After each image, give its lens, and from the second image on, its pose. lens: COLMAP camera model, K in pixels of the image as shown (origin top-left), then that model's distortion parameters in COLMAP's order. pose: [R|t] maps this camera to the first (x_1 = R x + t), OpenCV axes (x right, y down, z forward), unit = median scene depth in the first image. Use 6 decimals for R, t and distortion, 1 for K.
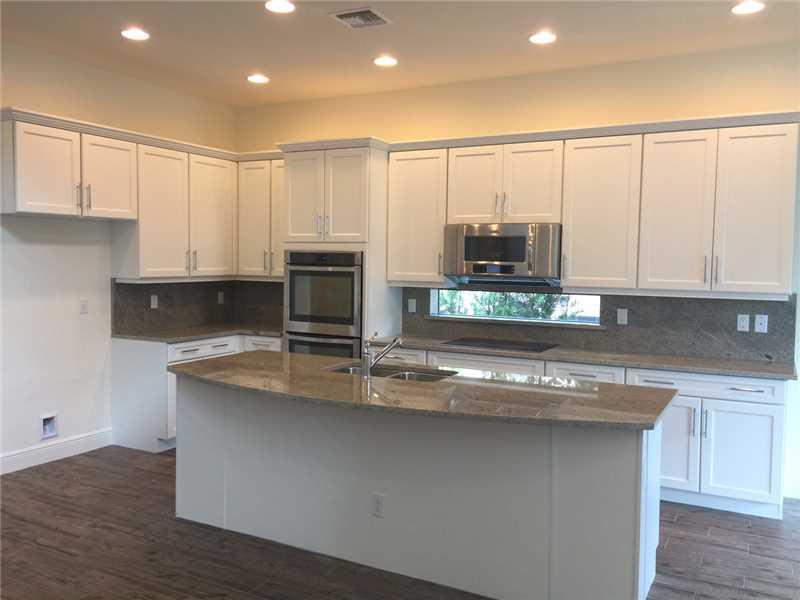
lens RADIAL K [[683.6, 0, 395.3], [0, 683.6, 291.5], [0, 0, 1]] dist [0.090473, -0.122733]
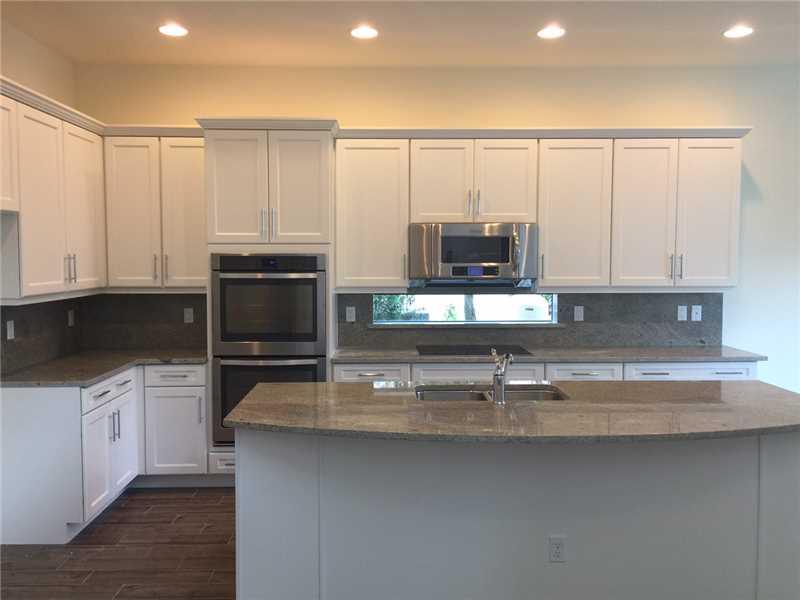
lens RADIAL K [[683.6, 0, 395.3], [0, 683.6, 291.5], [0, 0, 1]] dist [0.090473, -0.122733]
pose [[0.868526, -0.039572, 0.494061, -0.398008], [0.038746, 0.999178, 0.011918, -0.018940], [-0.494127, 0.008792, 0.869345, 0.223659]]
